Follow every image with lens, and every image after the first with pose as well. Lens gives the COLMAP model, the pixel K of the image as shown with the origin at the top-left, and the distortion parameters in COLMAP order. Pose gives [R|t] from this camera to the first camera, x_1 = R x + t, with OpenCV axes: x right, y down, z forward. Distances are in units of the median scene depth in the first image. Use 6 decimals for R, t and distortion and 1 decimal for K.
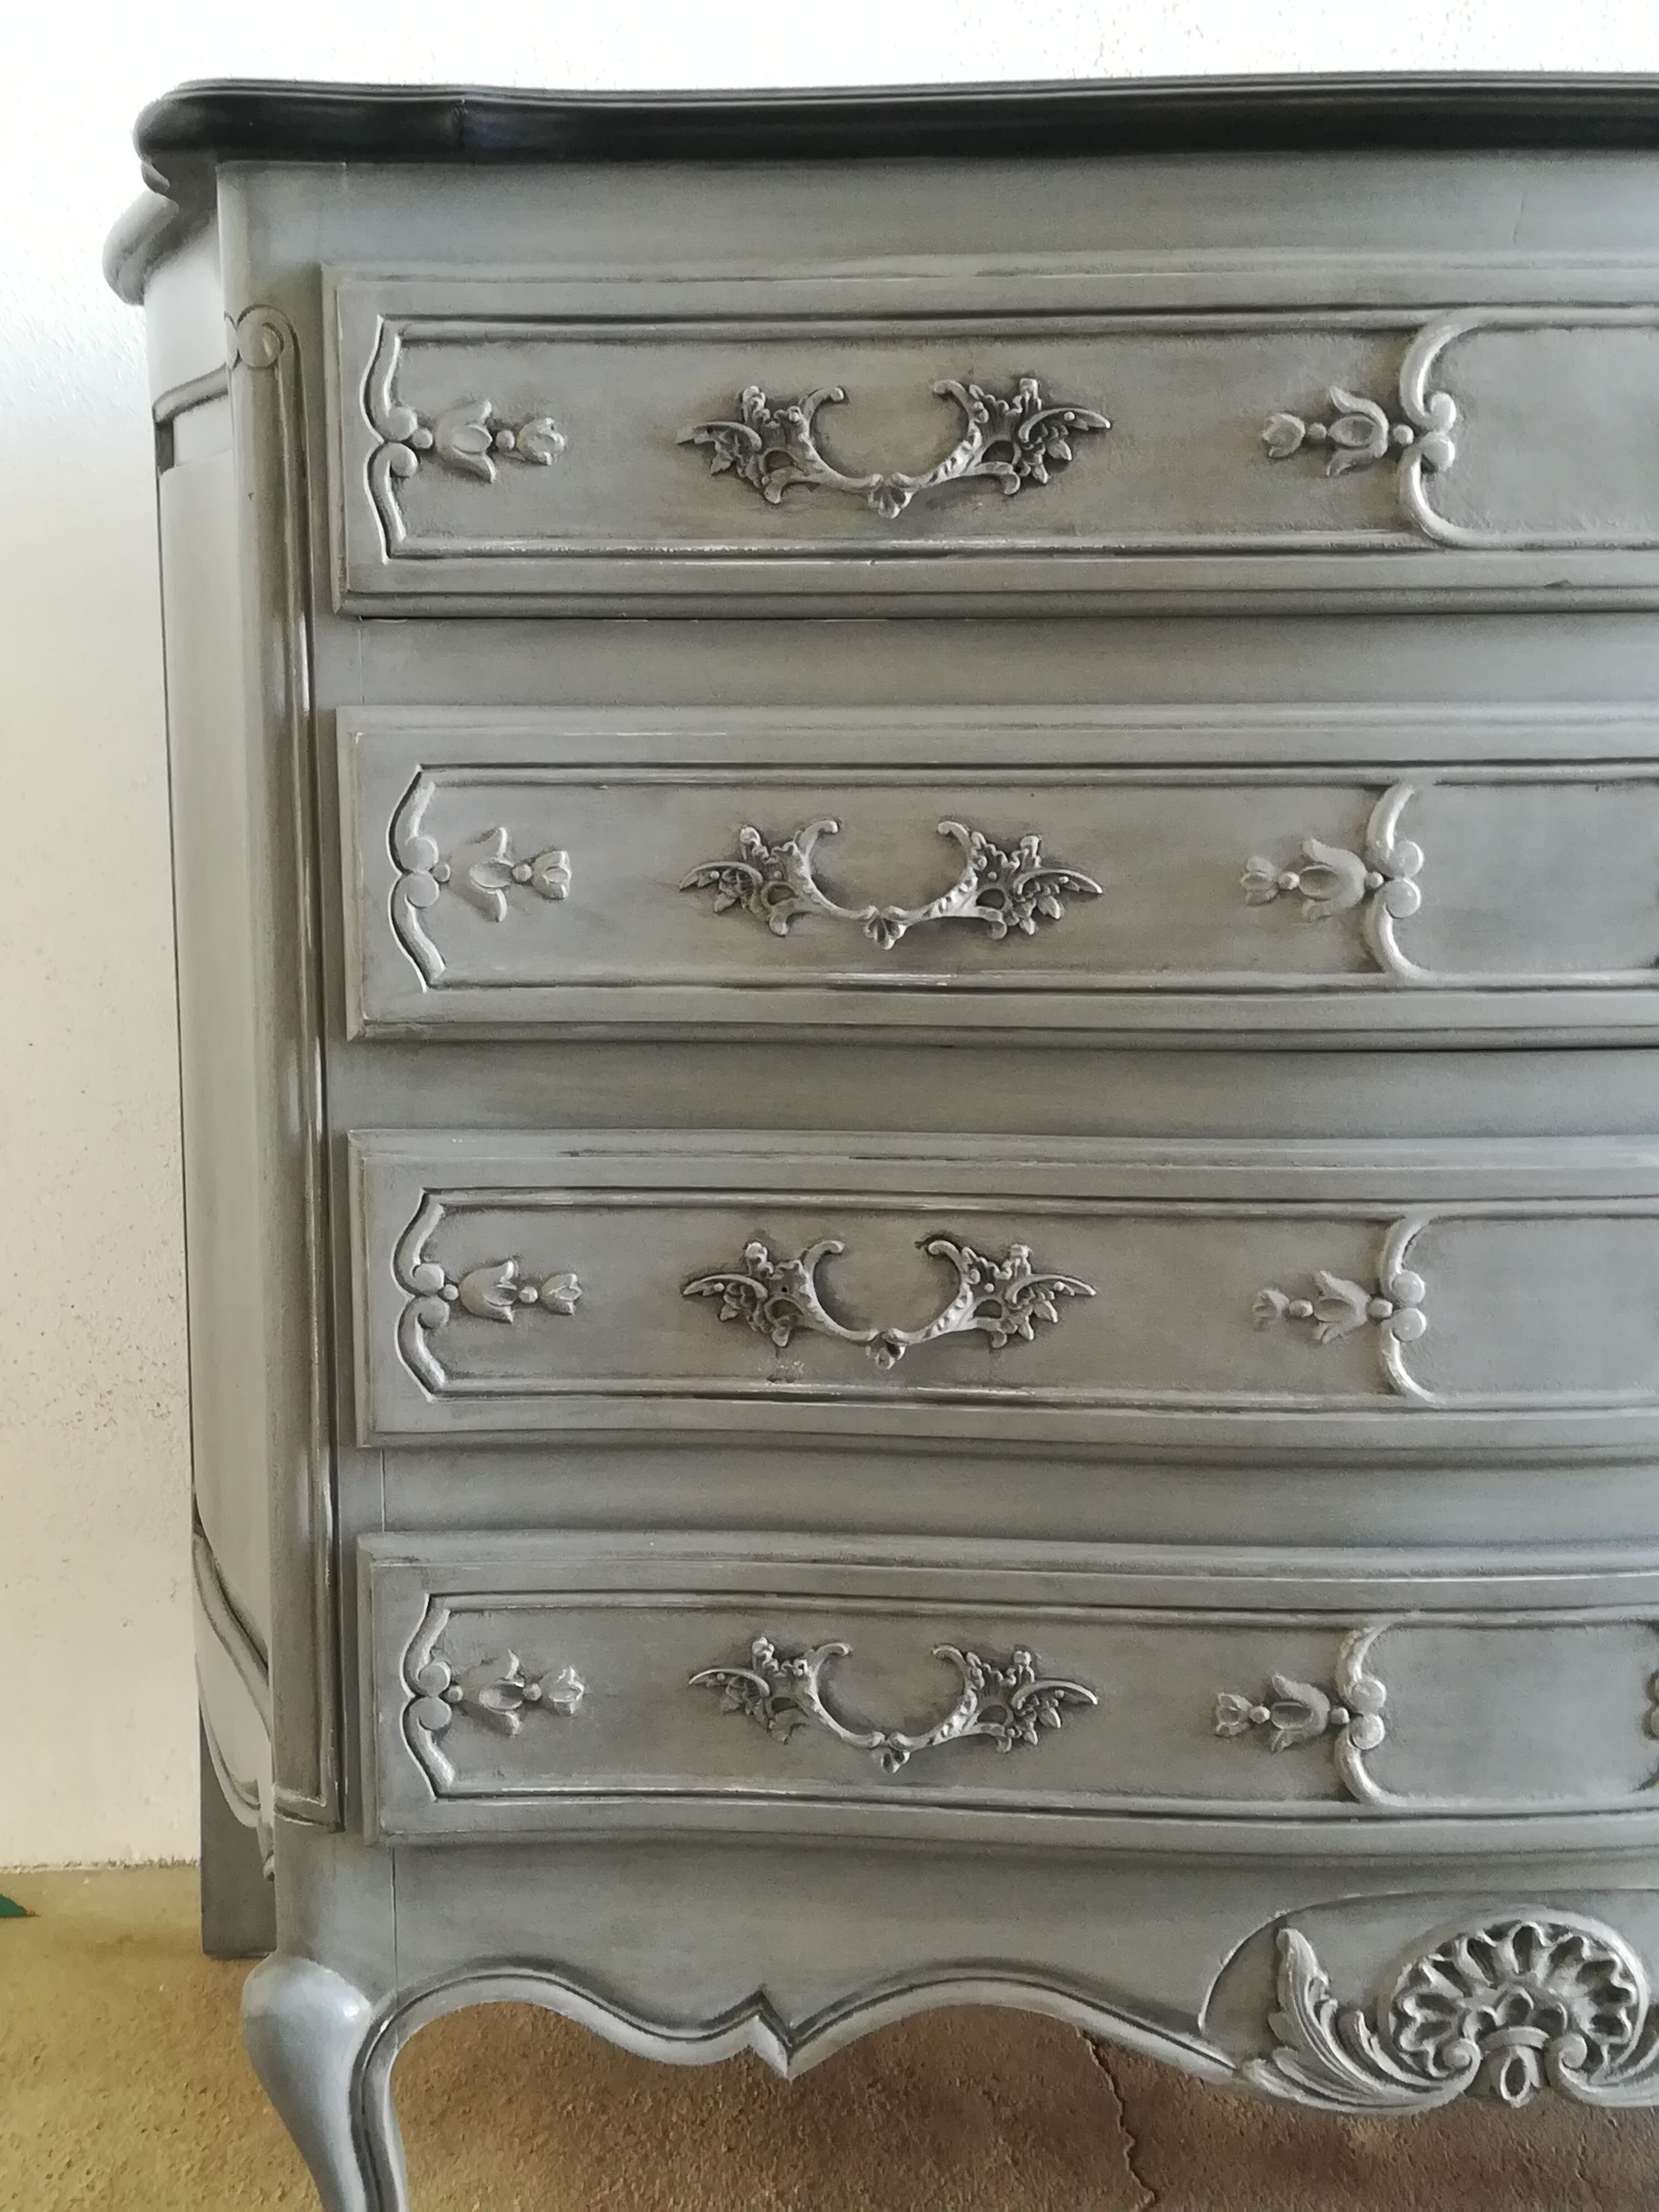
lens RADIAL K [[2802.9, 0, 829.5], [0, 2802.9, 1106.0], [0, 0, 1]] dist [0.102530, -0.390995]
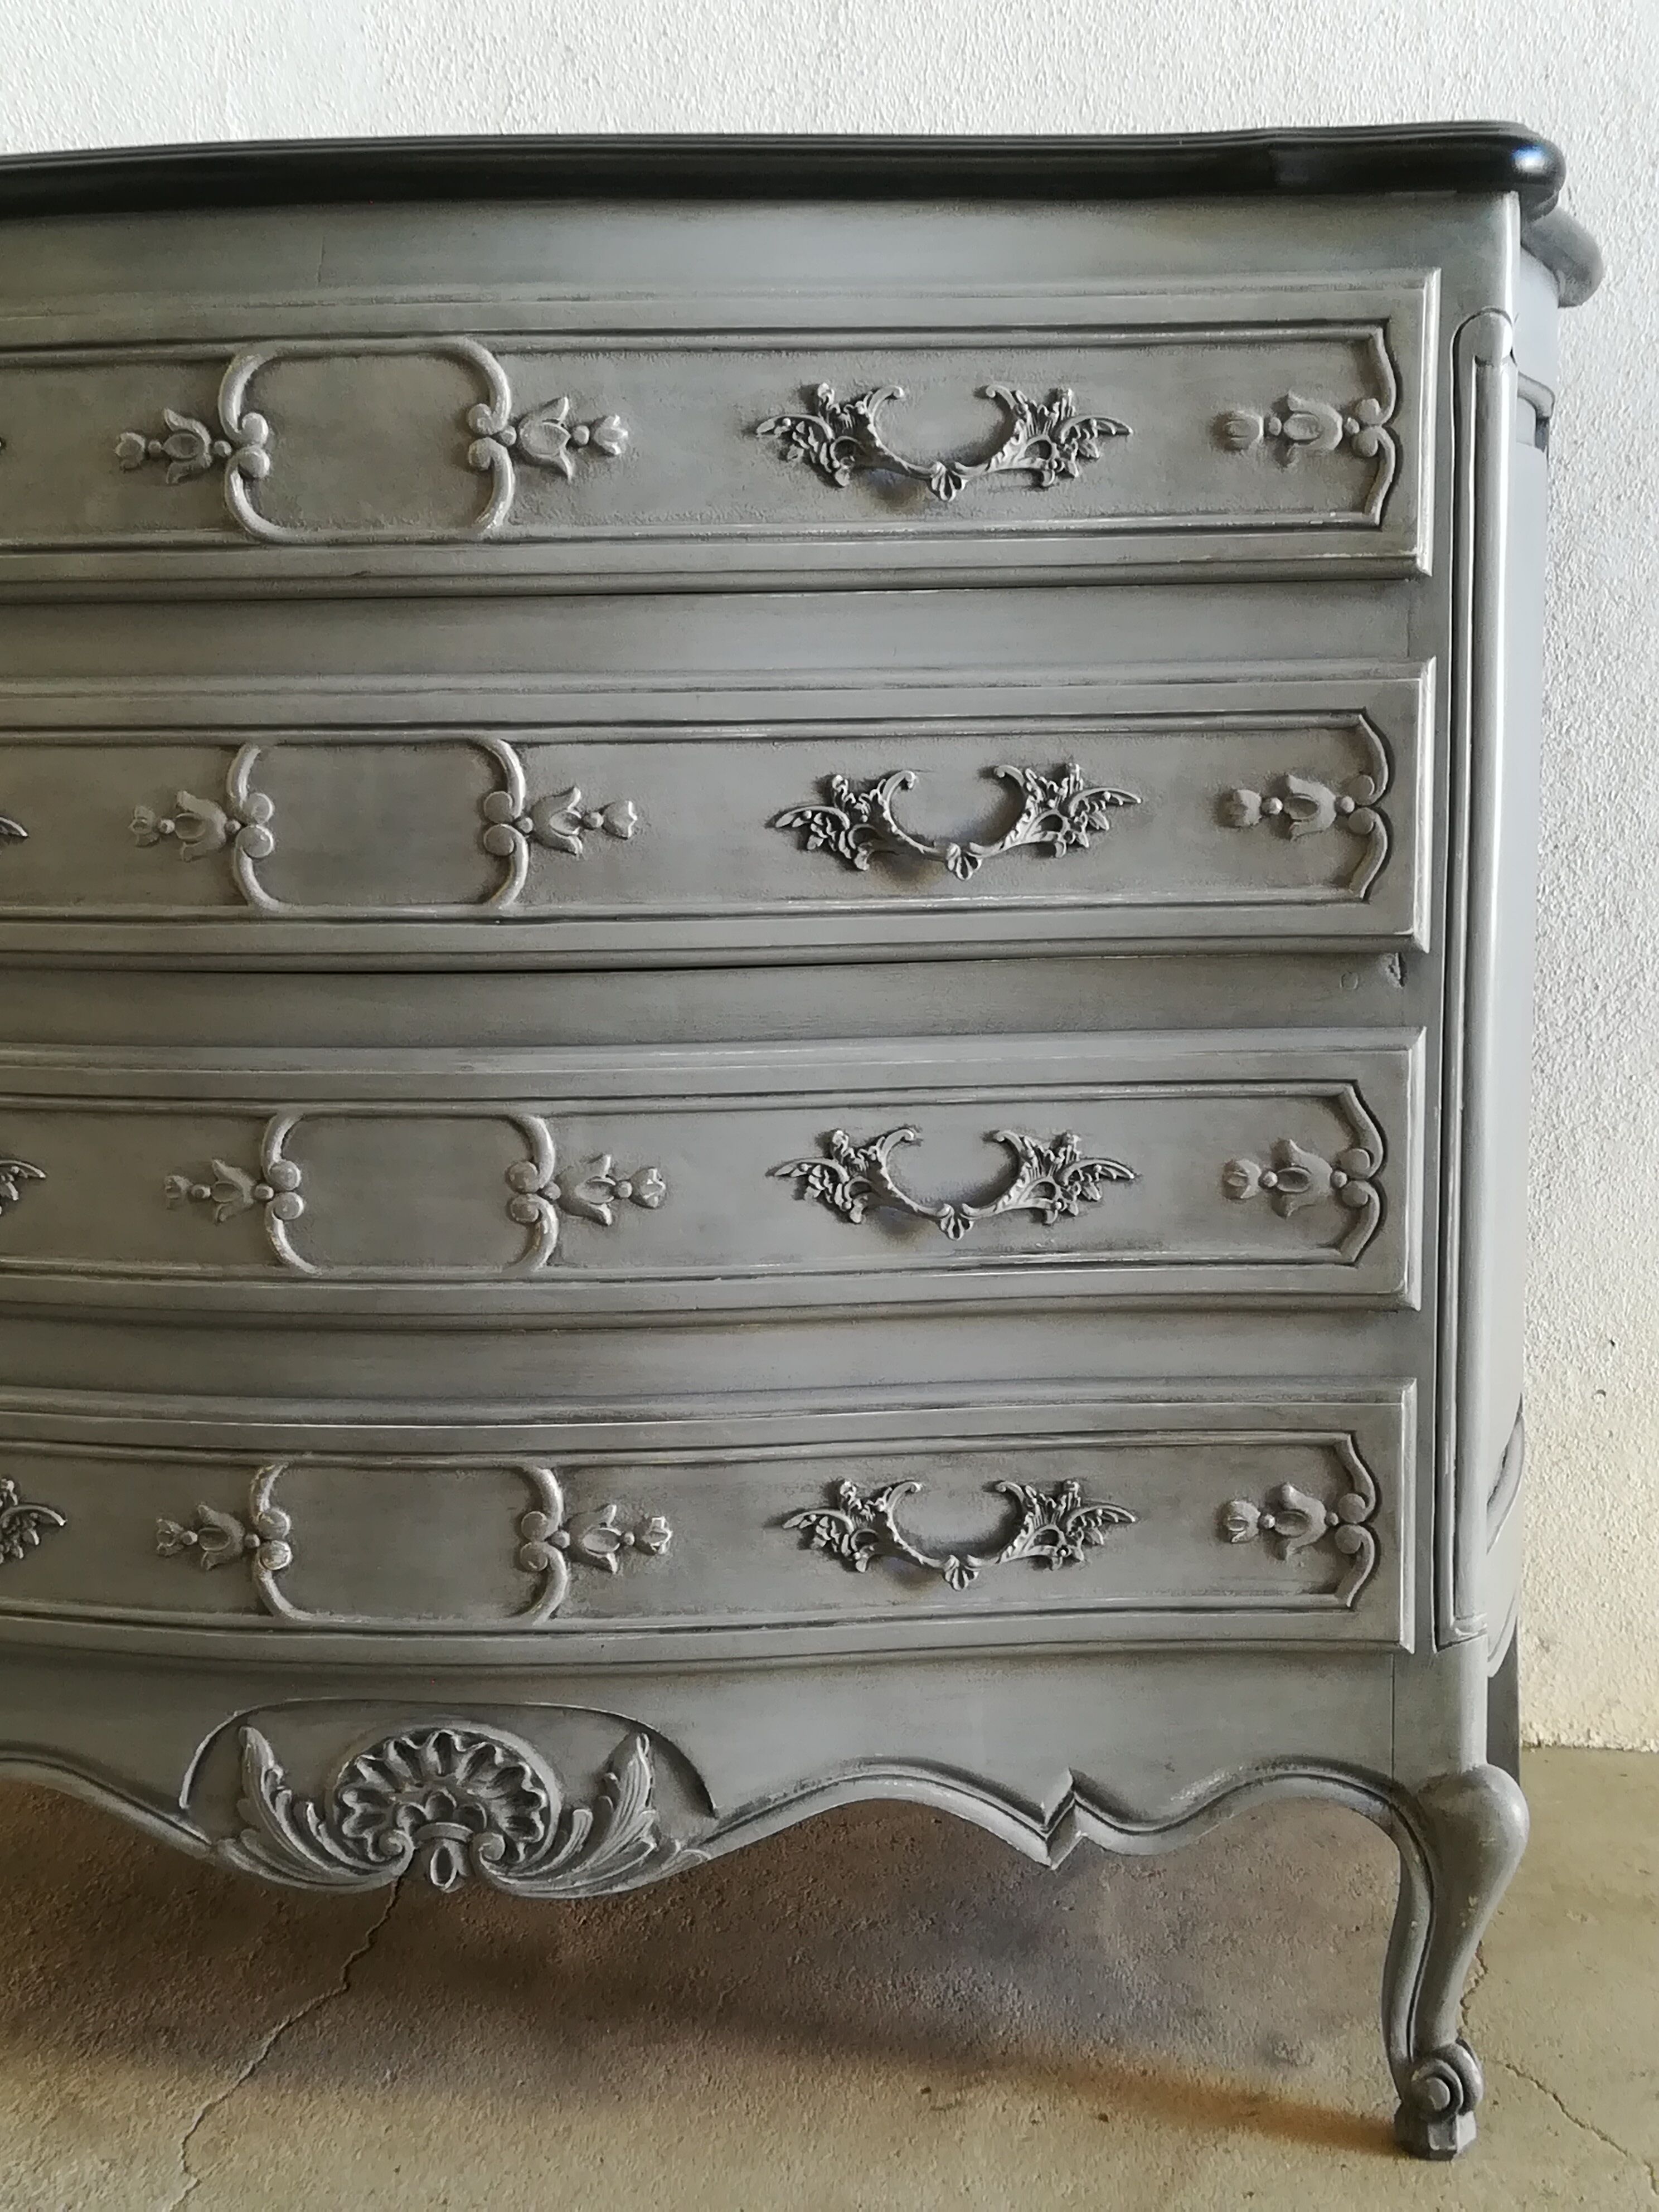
lens RADIAL K [[2802.9, 0, 829.5], [0, 2802.9, 1106.0], [0, 0, 1]] dist [0.102530, -0.390995]
pose [[0.990060, 0.016869, -0.139627, 0.580531], [-0.016305, 0.999854, 0.005181, 0.025473], [0.139694, -0.002853, 0.990191, -0.126856]]
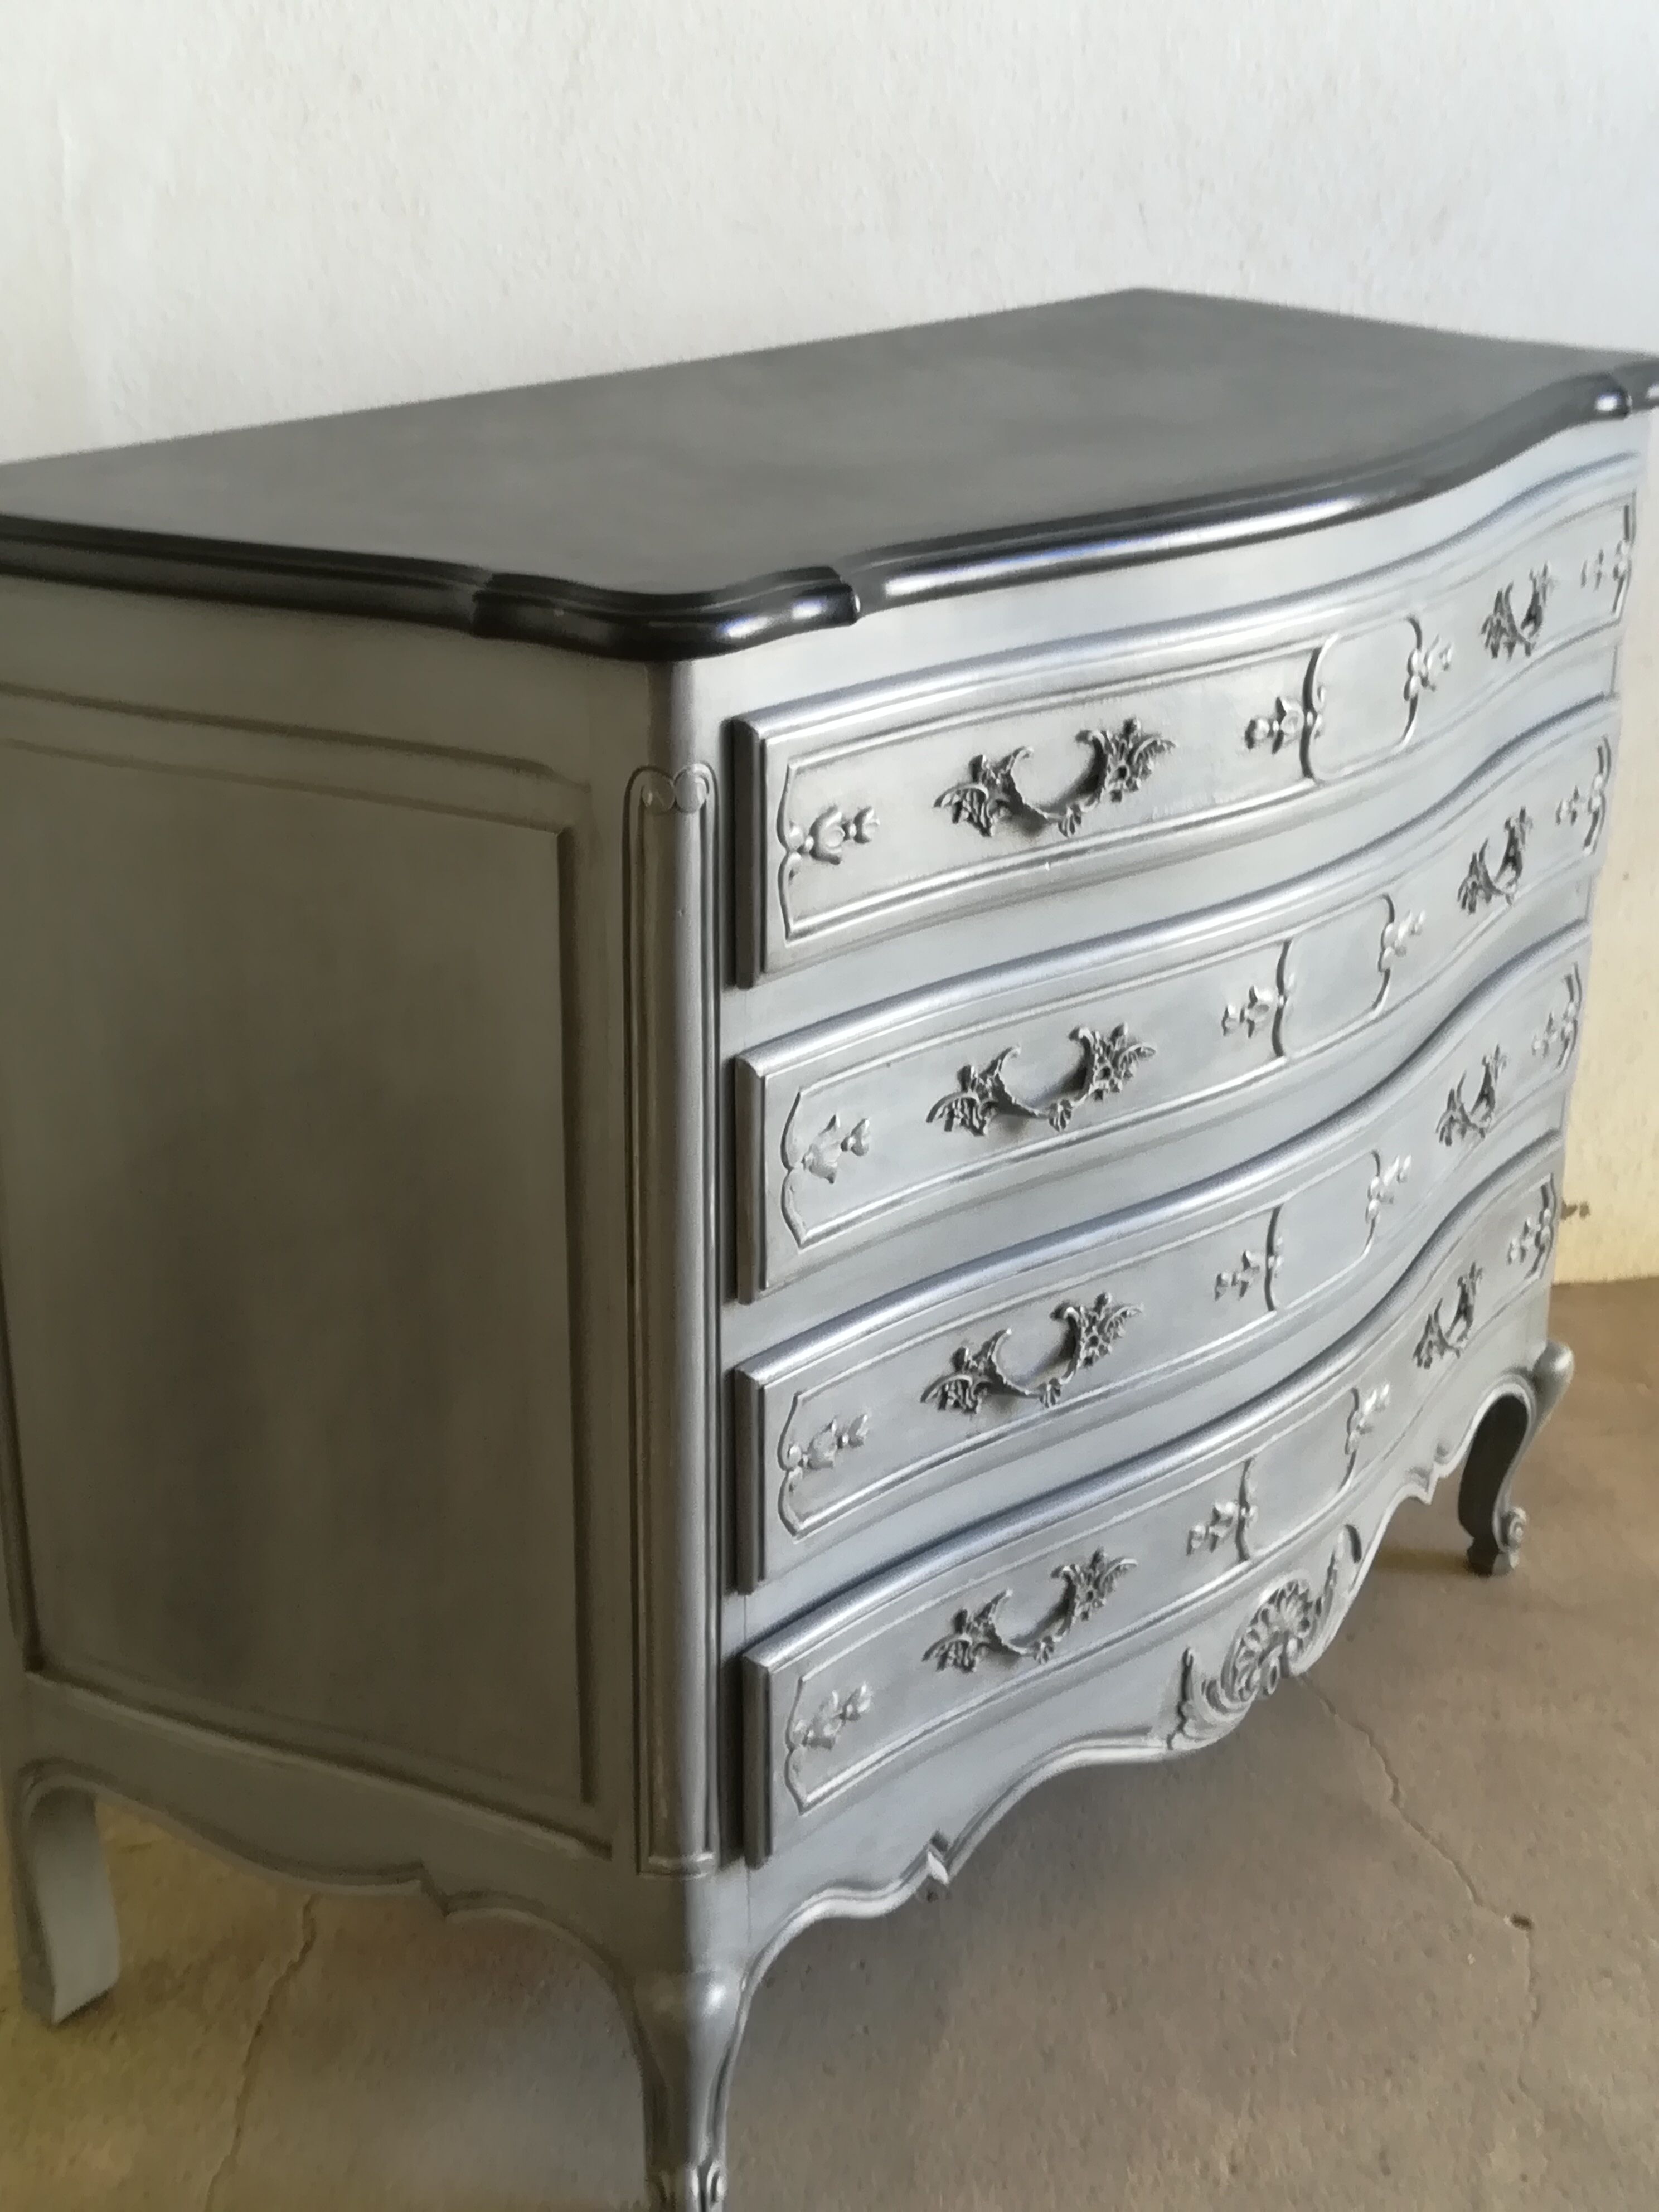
lens RADIAL K [[2843.8, 0, 829.5], [0, 2843.8, 1106.0], [0, 0, 1]] dist [0.119772, -0.433446]
pose [[0.697082, -0.263601, 0.666777, -0.960101], [0.106344, 0.957691, 0.267432, -0.439486], [-0.709061, -0.115514, 0.695621, 0.098960]]
